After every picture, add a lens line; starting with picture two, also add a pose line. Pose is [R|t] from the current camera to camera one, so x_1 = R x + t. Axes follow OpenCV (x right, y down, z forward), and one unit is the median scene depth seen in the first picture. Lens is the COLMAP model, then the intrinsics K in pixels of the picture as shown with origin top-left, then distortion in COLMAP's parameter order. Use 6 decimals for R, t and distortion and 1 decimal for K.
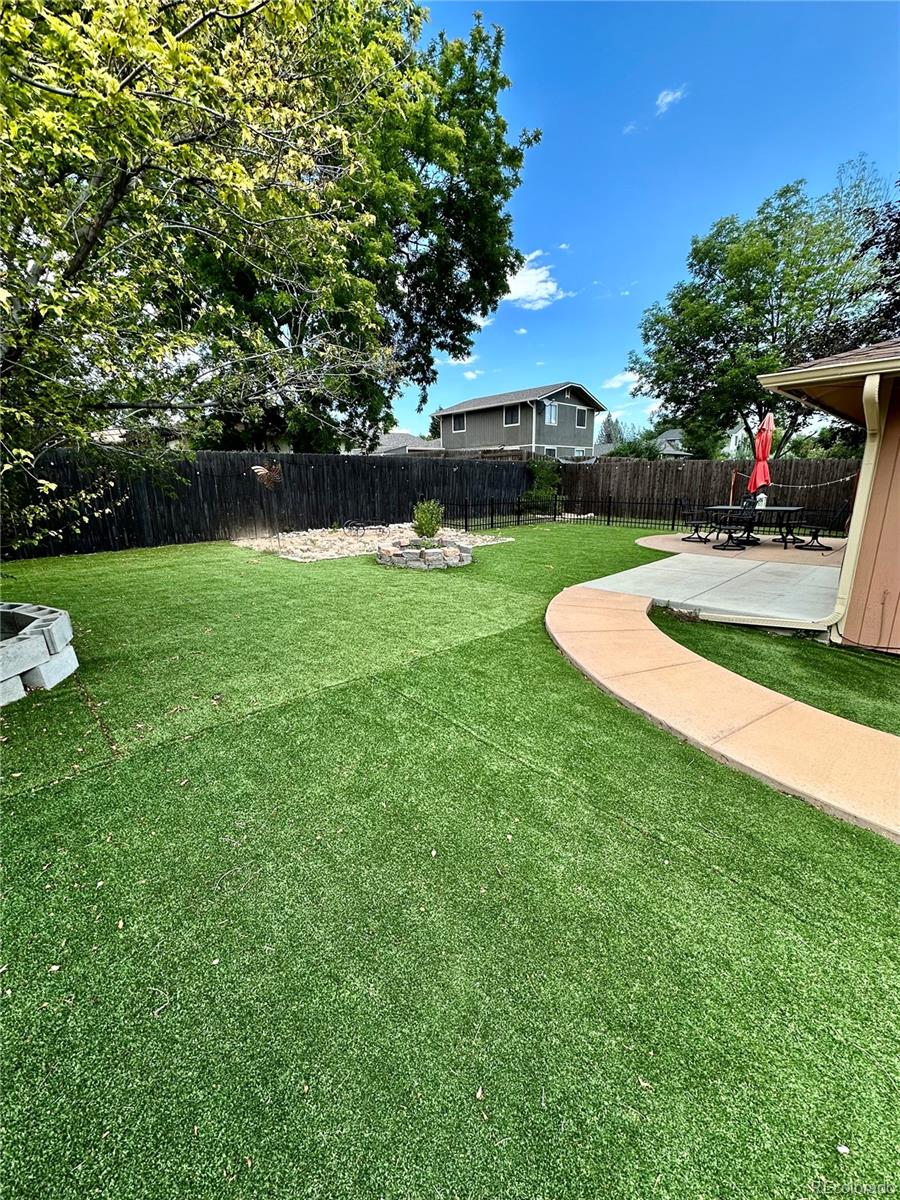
lens RADIAL K [[476.3, 0, 447.9], [0, 476.3, 594.9], [0, 0, 1]] dist [-0.002955, -0.000058]
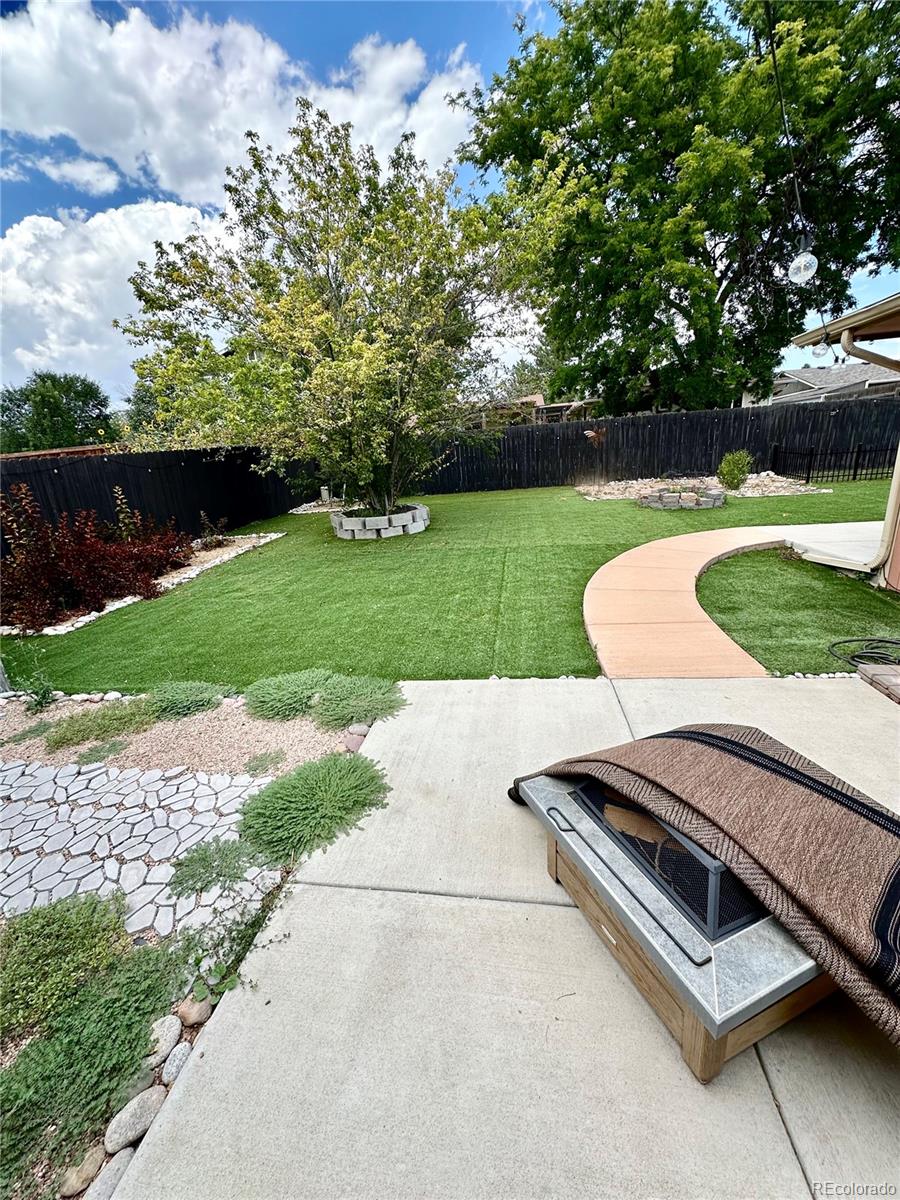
lens RADIAL K [[476.3, 0, 447.9], [0, 476.3, 594.9], [0, 0, 1]] dist [-0.002955, -0.000058]
pose [[0.599476, 0.194010, -0.776523, 0.520944], [-0.123706, 0.980979, 0.149591, 0.040291], [0.790775, 0.006384, 0.612073, -0.167414]]
